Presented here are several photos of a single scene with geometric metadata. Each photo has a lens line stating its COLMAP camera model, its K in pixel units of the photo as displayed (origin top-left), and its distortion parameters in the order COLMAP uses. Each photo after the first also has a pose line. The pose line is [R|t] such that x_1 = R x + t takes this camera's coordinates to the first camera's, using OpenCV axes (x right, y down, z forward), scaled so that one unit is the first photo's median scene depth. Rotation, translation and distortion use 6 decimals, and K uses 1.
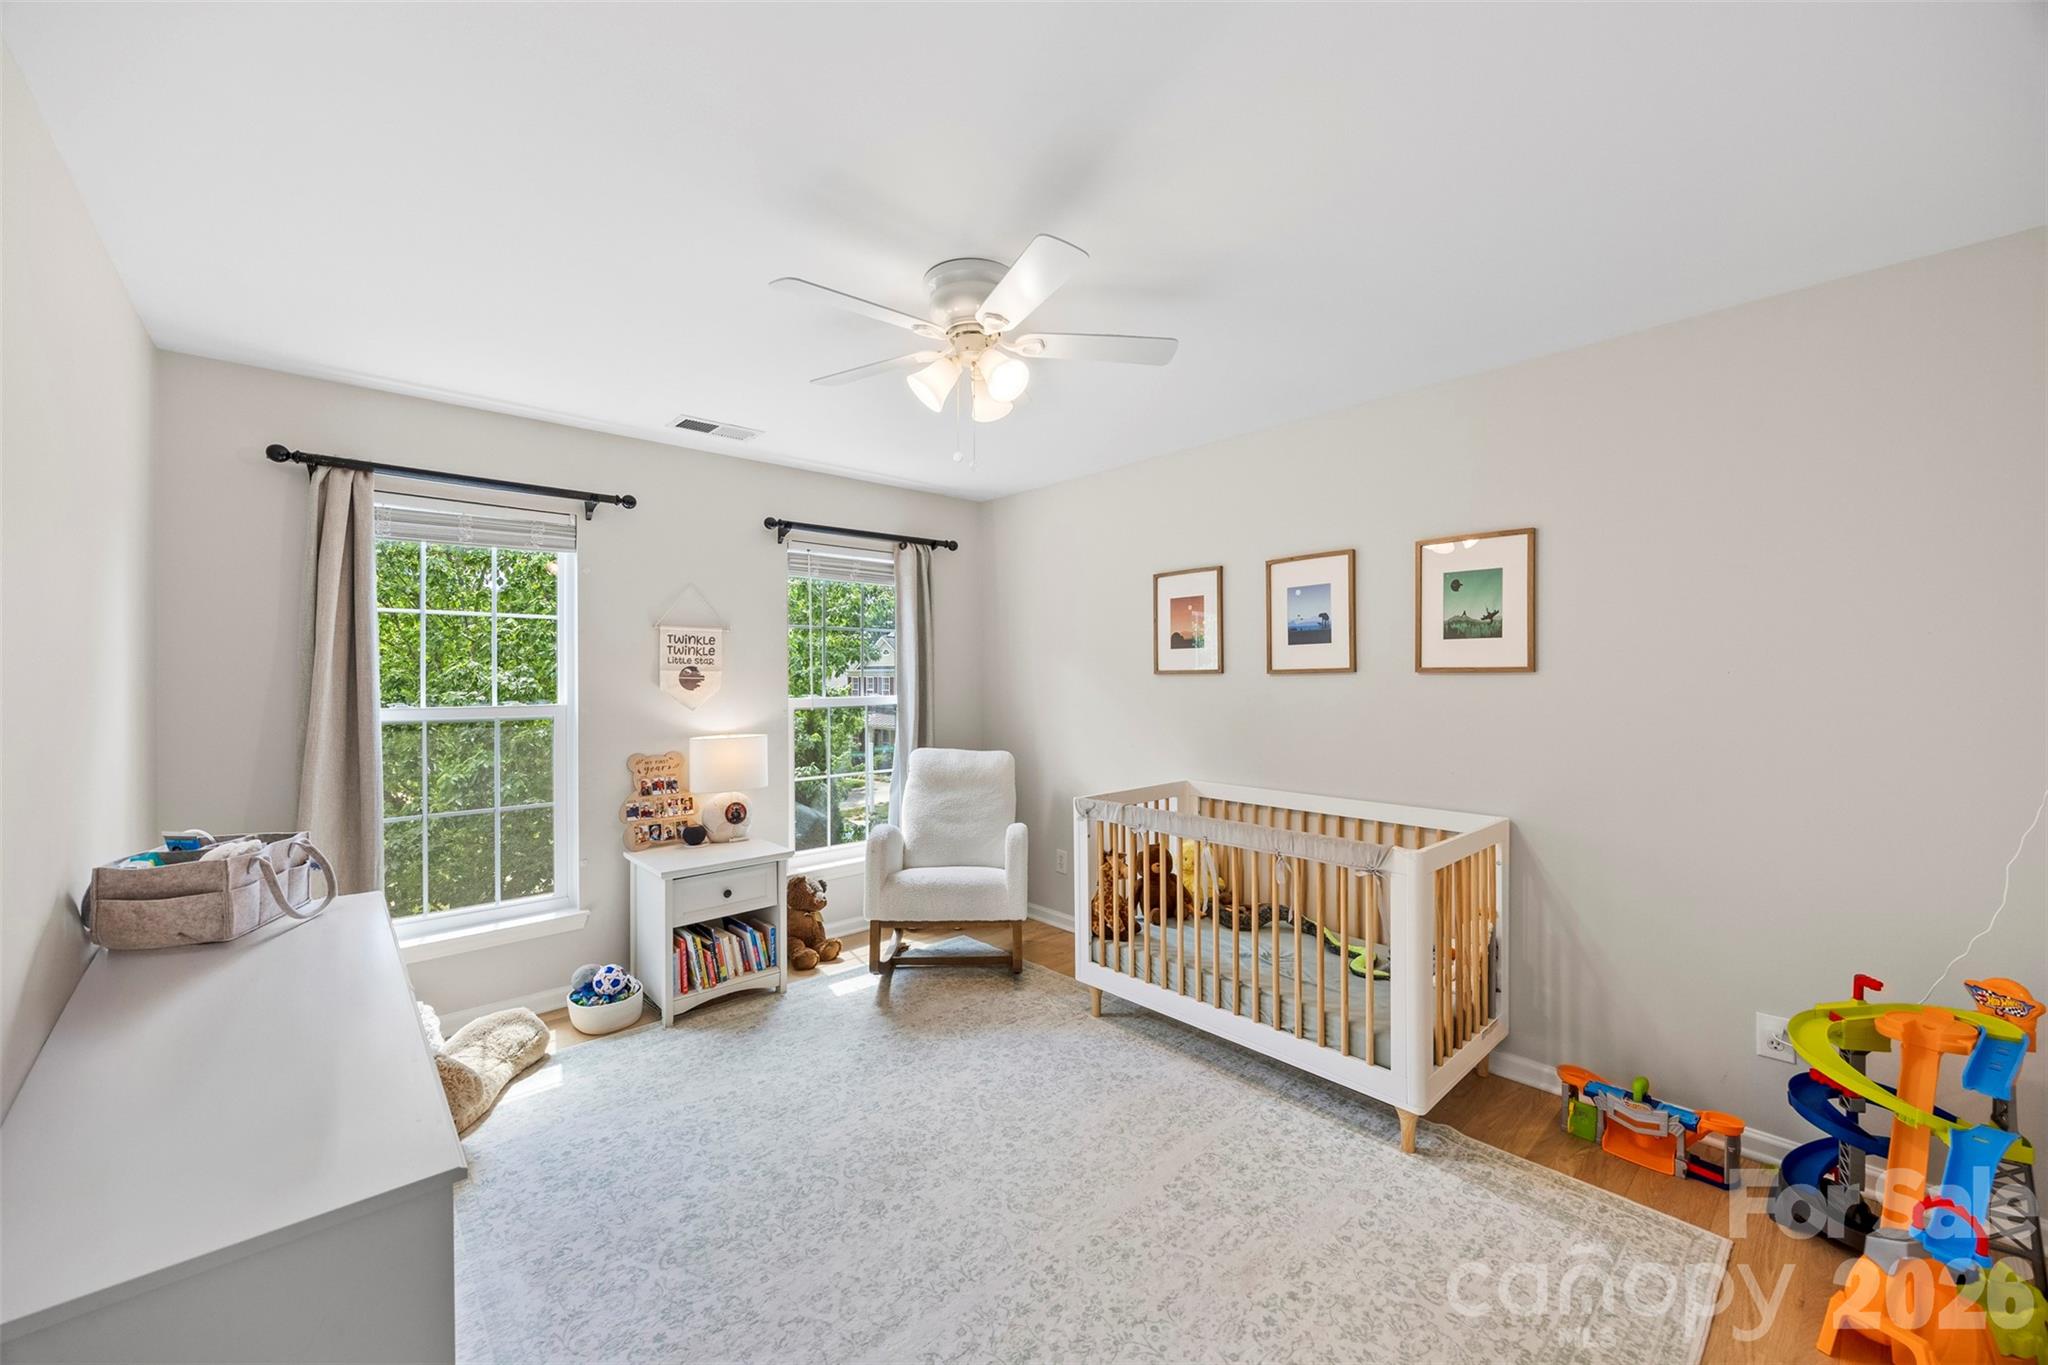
lens RADIAL K [[782.5, 0, 1031.2], [0, 782.5, 679.1], [0, 0, 1]] dist [-0.000808, -0.000041]
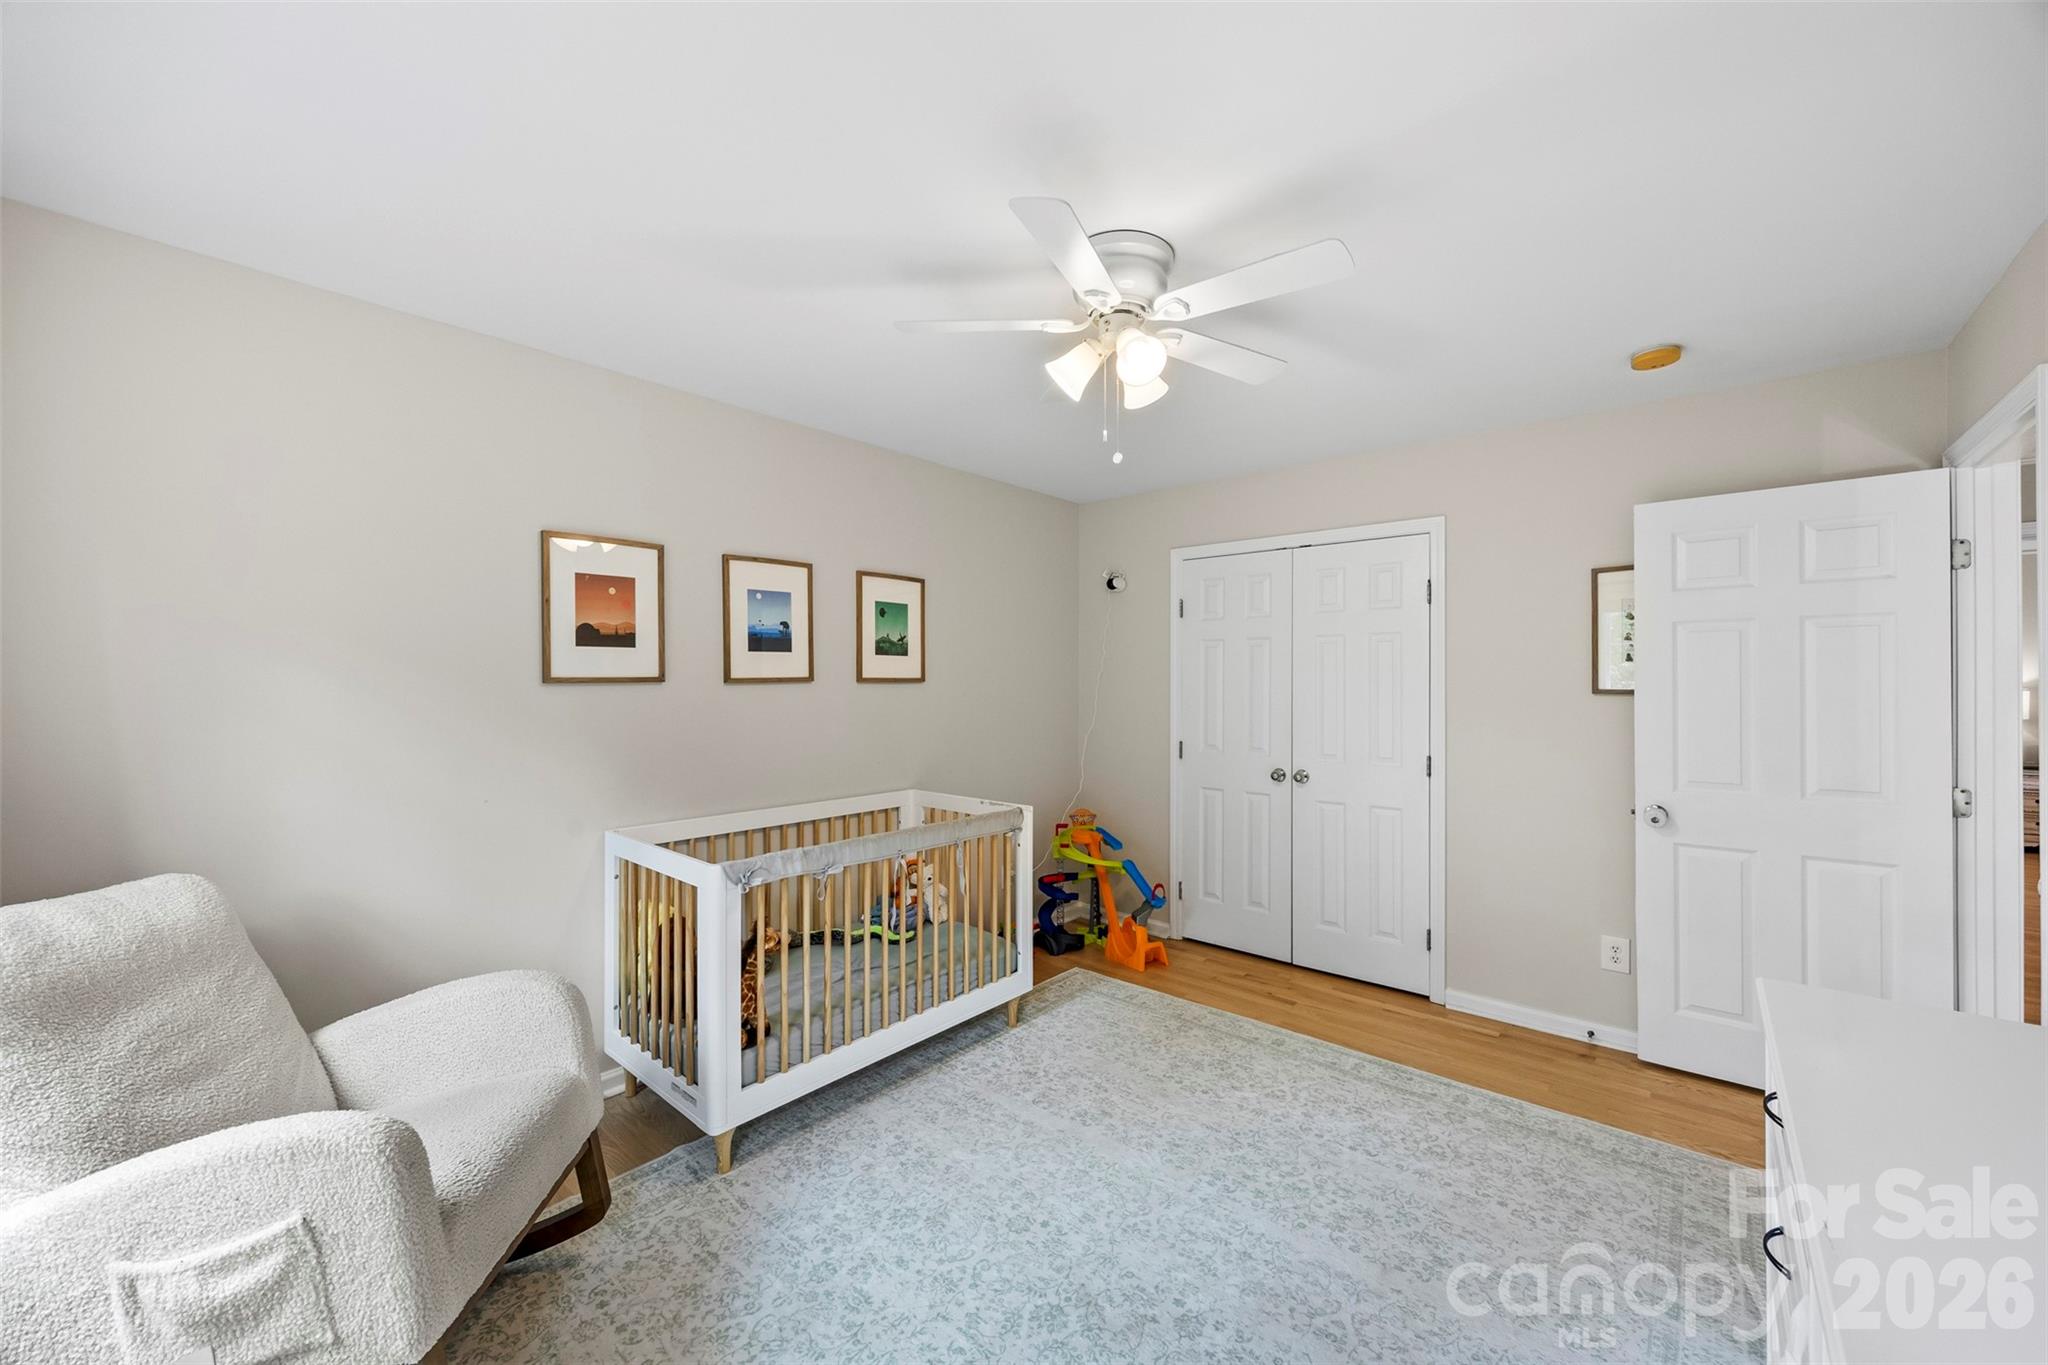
lens RADIAL K [[782.5, 0, 1031.2], [0, 782.5, 679.1], [0, 0, 1]] dist [-0.000808, -0.000041]
pose [[-0.120583, 0.001124, 0.992703, -0.655417], [0.001818, 0.999998, -0.000912, -0.009931], [-0.992702, 0.001695, -0.120585, 0.819219]]
